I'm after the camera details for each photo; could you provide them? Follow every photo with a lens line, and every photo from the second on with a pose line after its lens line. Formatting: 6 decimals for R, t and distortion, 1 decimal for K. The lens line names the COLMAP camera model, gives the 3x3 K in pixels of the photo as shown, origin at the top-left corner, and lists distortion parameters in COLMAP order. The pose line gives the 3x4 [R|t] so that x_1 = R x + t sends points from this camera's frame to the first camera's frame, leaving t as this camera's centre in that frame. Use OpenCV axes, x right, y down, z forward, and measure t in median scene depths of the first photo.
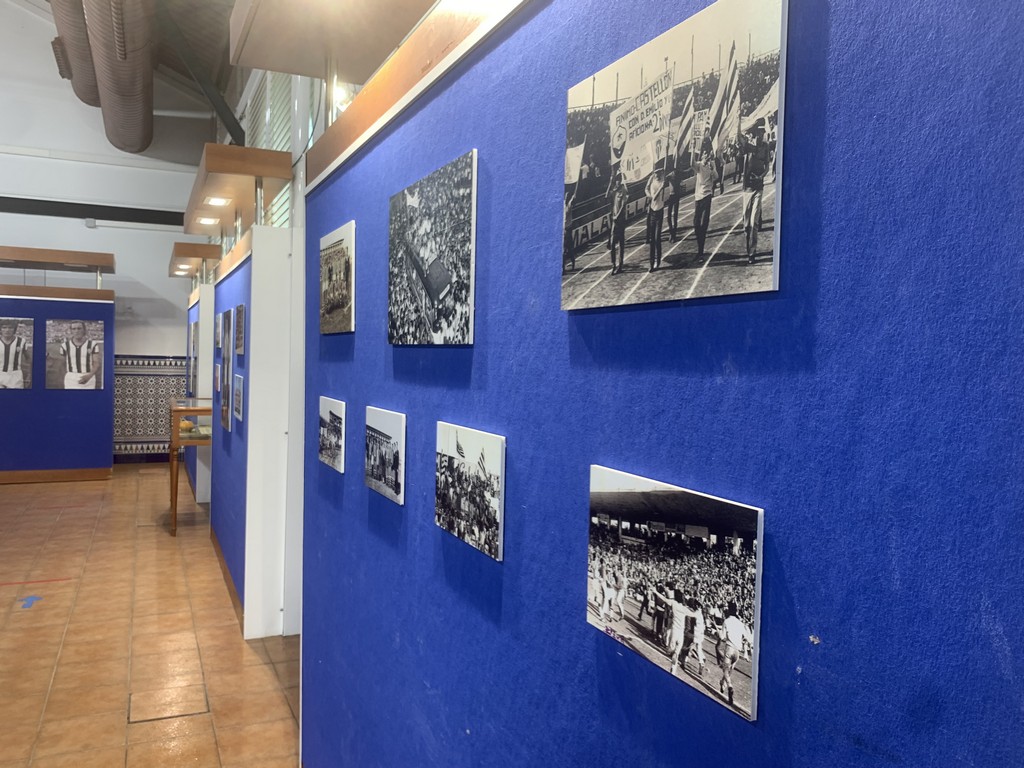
lens RADIAL K [[782.8, 0, 506.1], [0, 782.8, 382.2], [0, 0, 1]] dist [-0.000274, -0.001396]
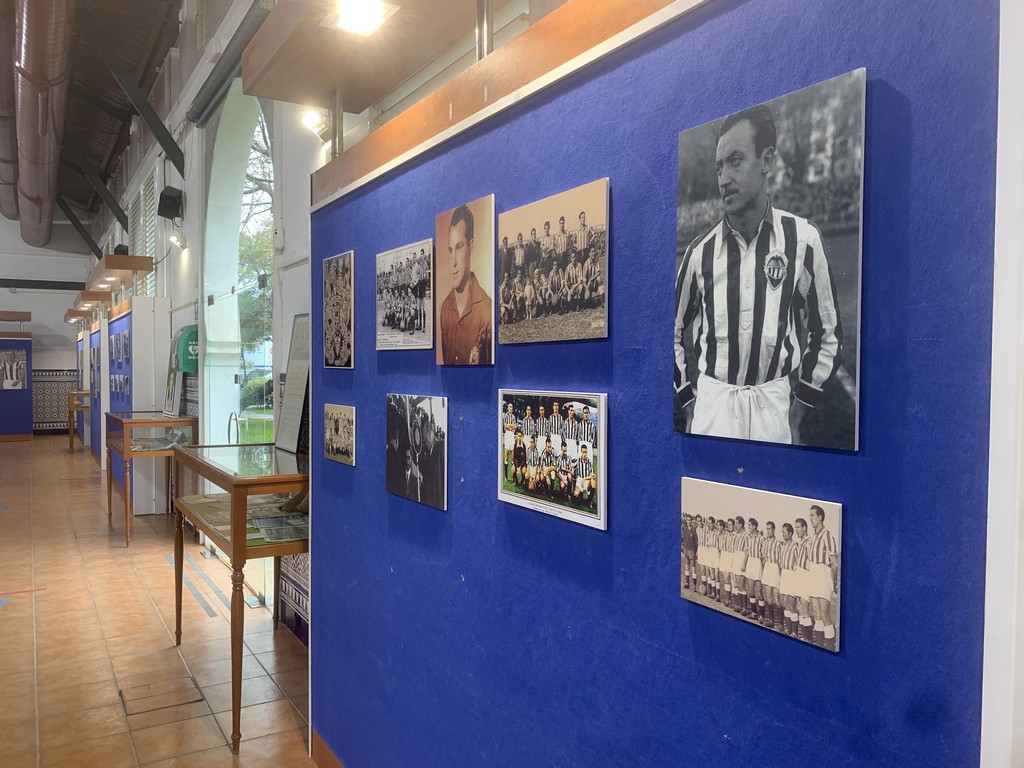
lens RADIAL K [[782.8, 0, 506.1], [0, 782.8, 382.2], [0, 0, 1]] dist [-0.000274, -0.001396]
pose [[0.993169, -0.030621, 0.112591, 0.331707], [0.031469, 0.999488, -0.005762, 0.035347], [-0.112357, 0.009265, 0.993625, -0.807535]]
